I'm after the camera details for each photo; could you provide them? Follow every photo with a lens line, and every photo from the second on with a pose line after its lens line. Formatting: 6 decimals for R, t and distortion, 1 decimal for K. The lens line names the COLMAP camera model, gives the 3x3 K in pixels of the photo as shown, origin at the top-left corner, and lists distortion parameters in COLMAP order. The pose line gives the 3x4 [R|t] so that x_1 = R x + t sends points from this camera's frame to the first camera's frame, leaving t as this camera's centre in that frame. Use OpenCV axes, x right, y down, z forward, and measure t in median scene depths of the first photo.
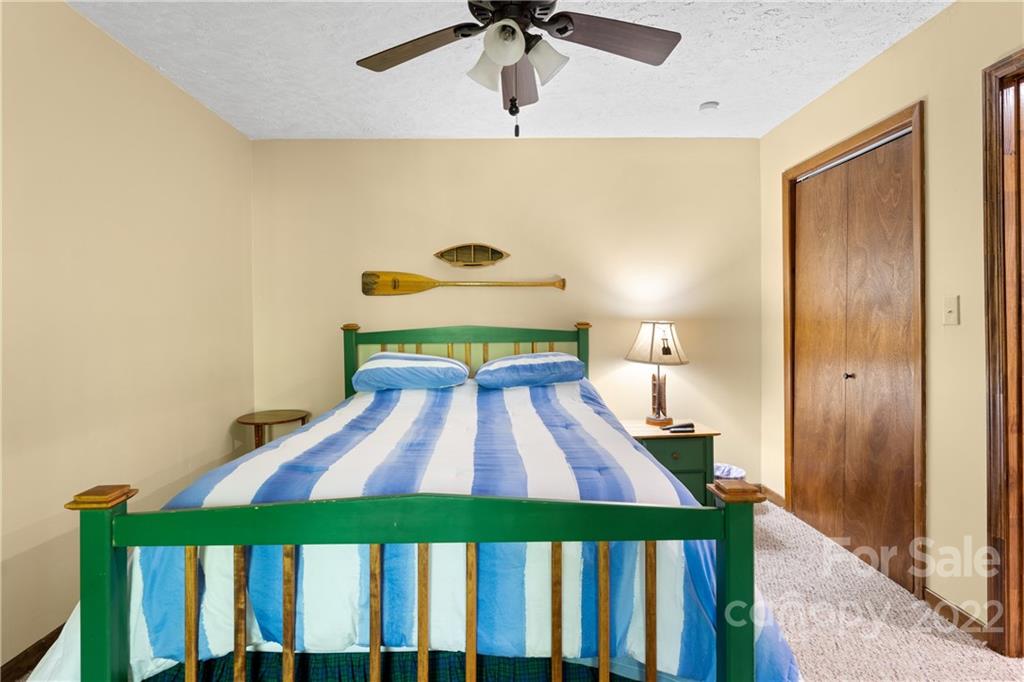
lens RADIAL K [[507.7, 0, 514.1], [0, 507.7, 340.4], [0, 0, 1]] dist [-0.002937, -0.000272]
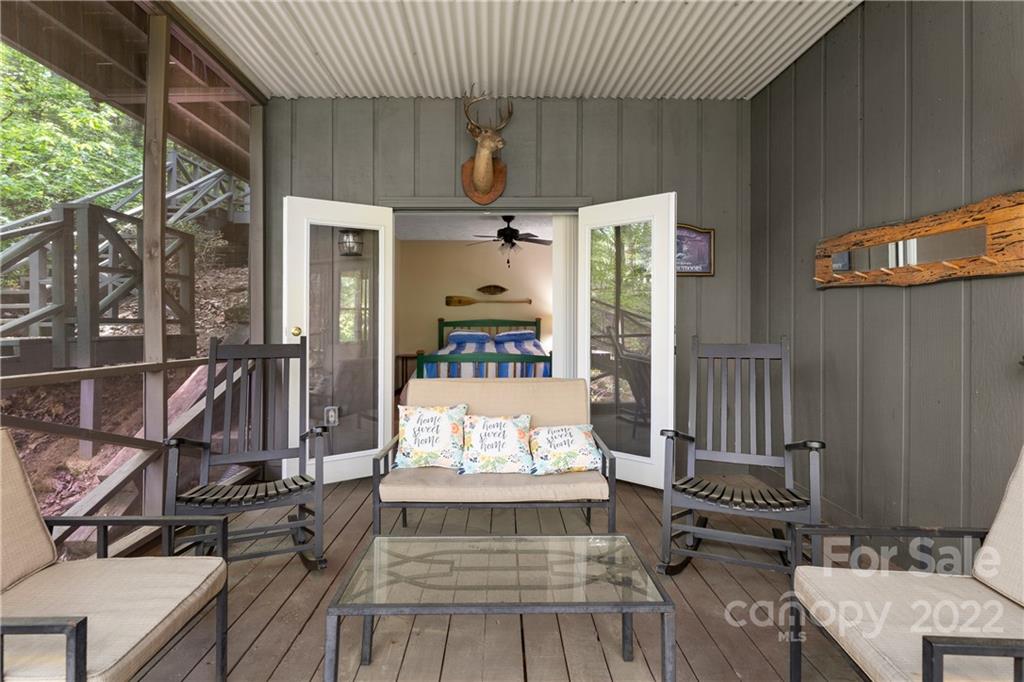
lens RADIAL K [[501.4, 0, 507.0], [0, 501.4, 337.1], [0, 0, 1]] dist [0.002650, 0.000269]
pose [[0.999815, 0.005428, -0.018434, 0.033859], [-0.005500, 0.999977, -0.003901, 0.066376], [0.018413, 0.004002, 0.999822, -1.384196]]
